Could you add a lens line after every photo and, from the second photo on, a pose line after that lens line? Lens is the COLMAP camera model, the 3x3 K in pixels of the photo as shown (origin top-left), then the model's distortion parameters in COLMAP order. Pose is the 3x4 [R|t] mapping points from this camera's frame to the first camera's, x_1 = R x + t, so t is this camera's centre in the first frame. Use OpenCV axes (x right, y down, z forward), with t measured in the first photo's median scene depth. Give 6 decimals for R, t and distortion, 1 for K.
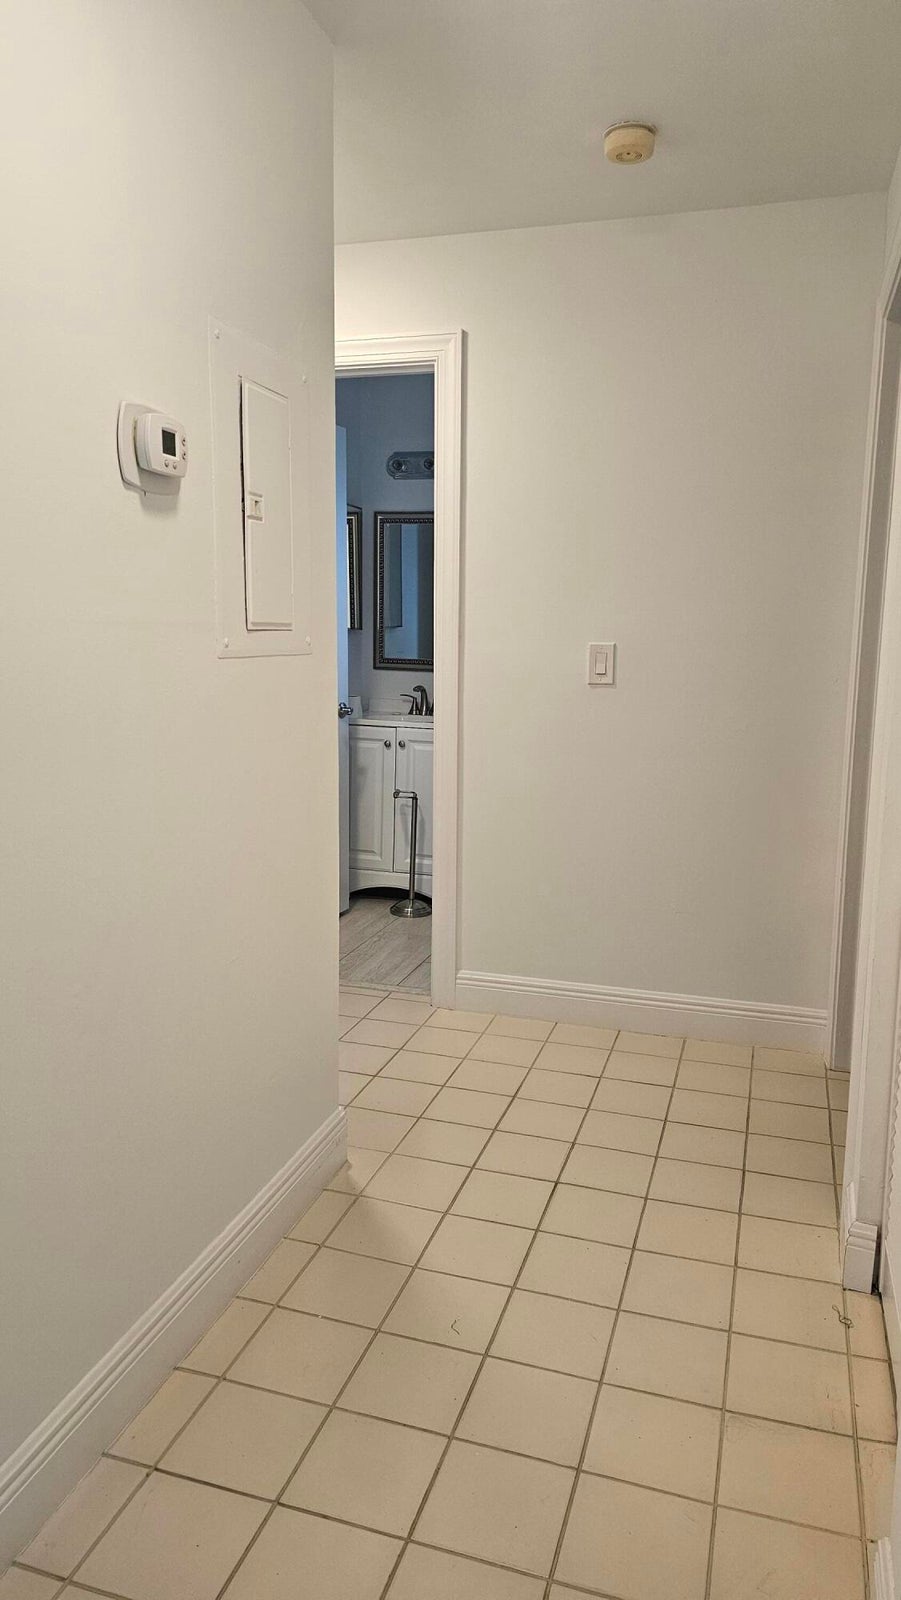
lens RADIAL K [[1076.9, 0, 448.7], [0, 1076.9, 802.2], [0, 0, 1]] dist [0.010278, 0.001944]
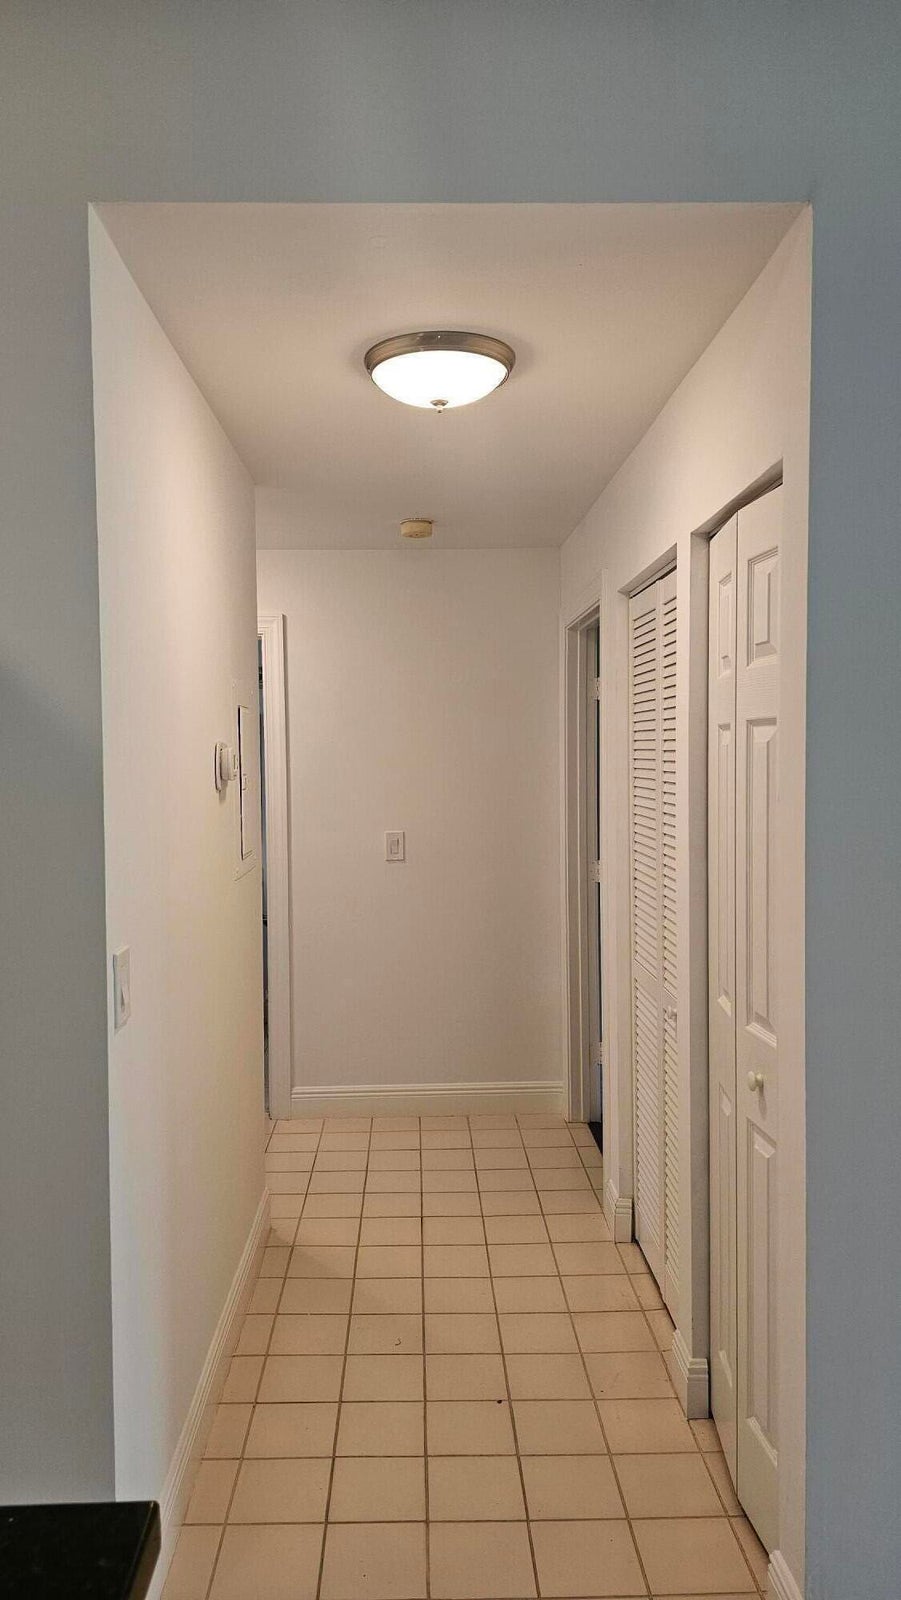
lens RADIAL K [[1076.9, 0, 449.4], [0, 1076.9, 798.6], [0, 0, 1]] dist [0.010278, 0.001944]
pose [[0.946533, -0.040983, 0.319992, -0.272028], [0.080601, 0.990483, -0.111562, -0.032706], [-0.312375, 0.131389, 0.940829, -0.394516]]
